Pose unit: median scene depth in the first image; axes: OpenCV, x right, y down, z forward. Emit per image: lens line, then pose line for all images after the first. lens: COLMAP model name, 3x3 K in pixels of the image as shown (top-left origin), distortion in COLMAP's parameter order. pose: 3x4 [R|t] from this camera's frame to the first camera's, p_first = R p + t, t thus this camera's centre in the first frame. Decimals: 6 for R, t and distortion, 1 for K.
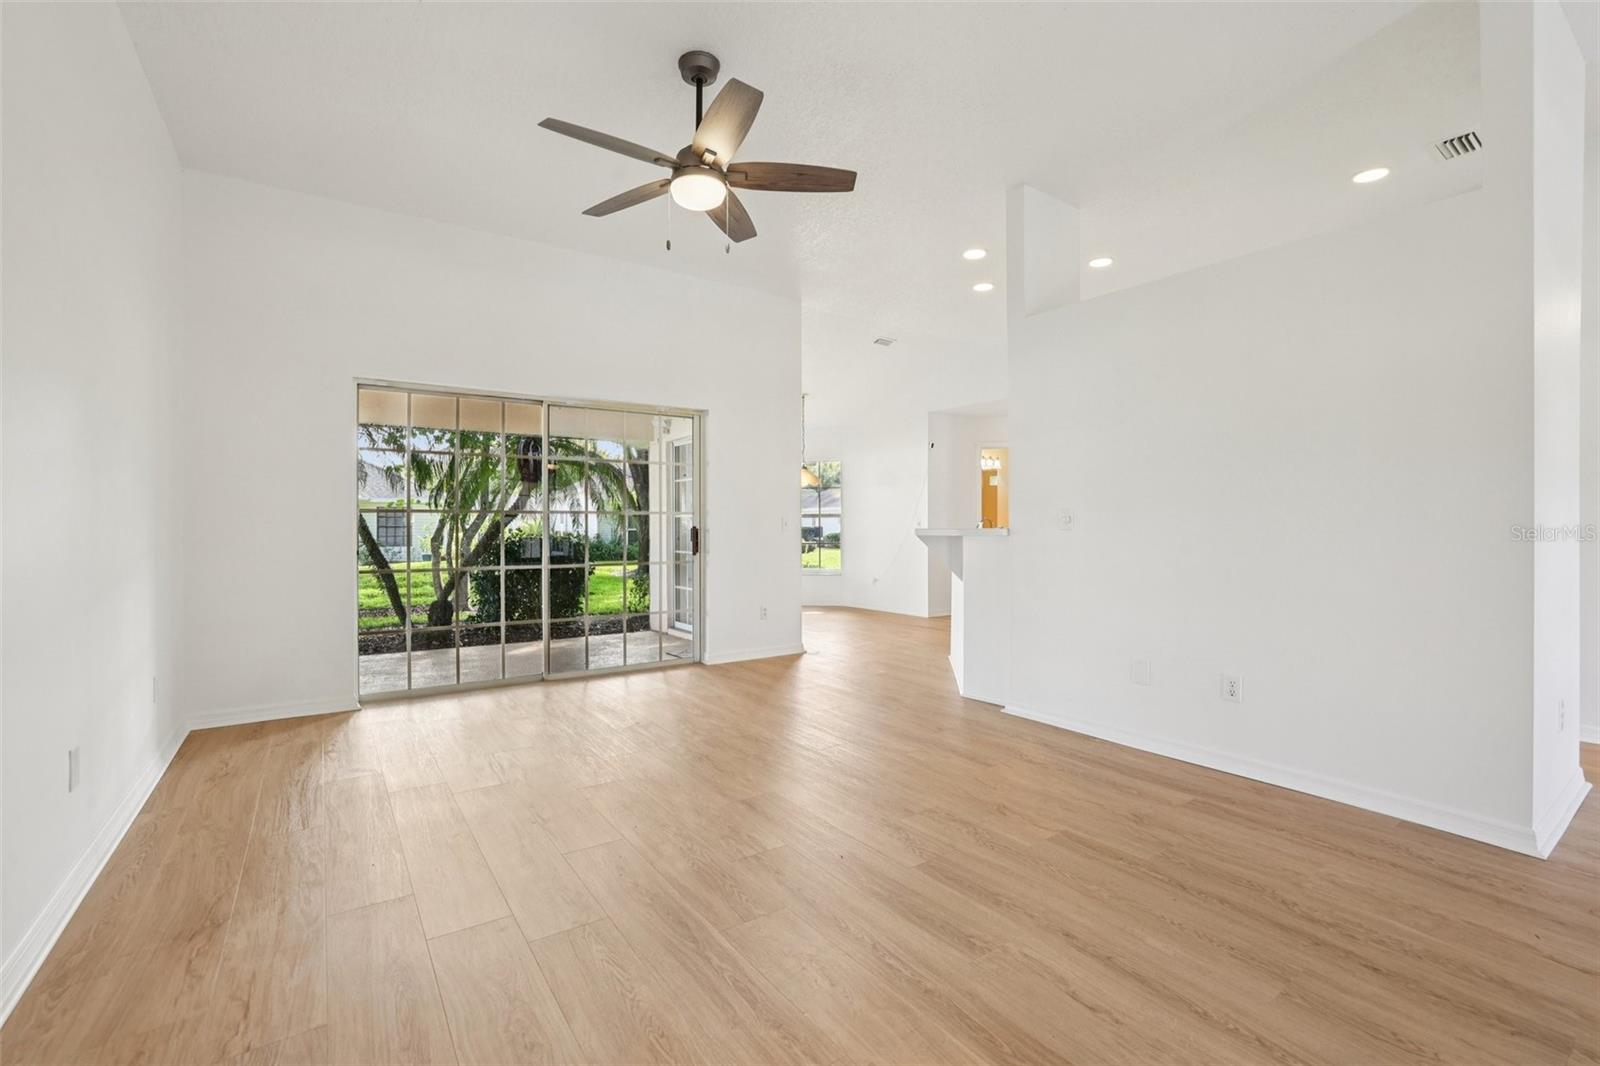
lens RADIAL K [[694.7, 0, 808.8], [0, 694.7, 543.6], [0, 0, 1]] dist [-0.007997, 0.000783]
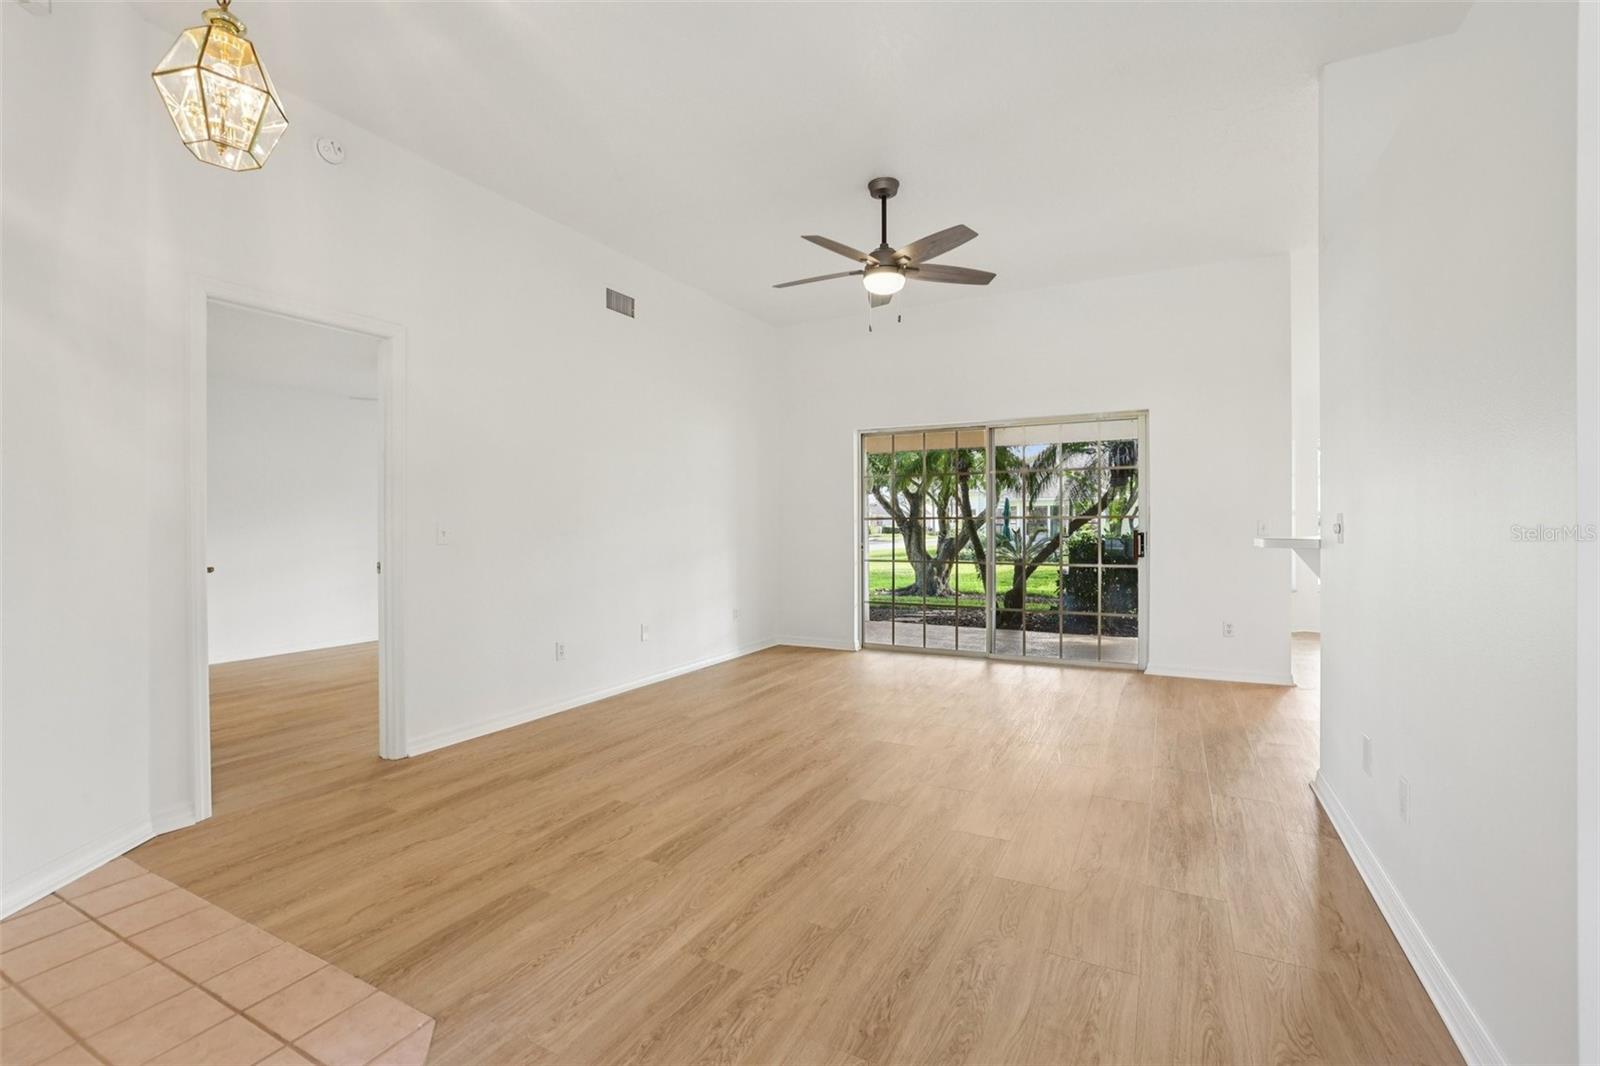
lens RADIAL K [[694.7, 0, 797.4], [0, 694.7, 535.5], [0, 0, 1]] dist [-0.007997, 0.000783]
pose [[0.447793, 0.004580, -0.894125, 0.594069], [-0.003622, 0.999988, 0.003308, -0.028960], [0.894130, 0.001757, 0.447804, 0.122082]]
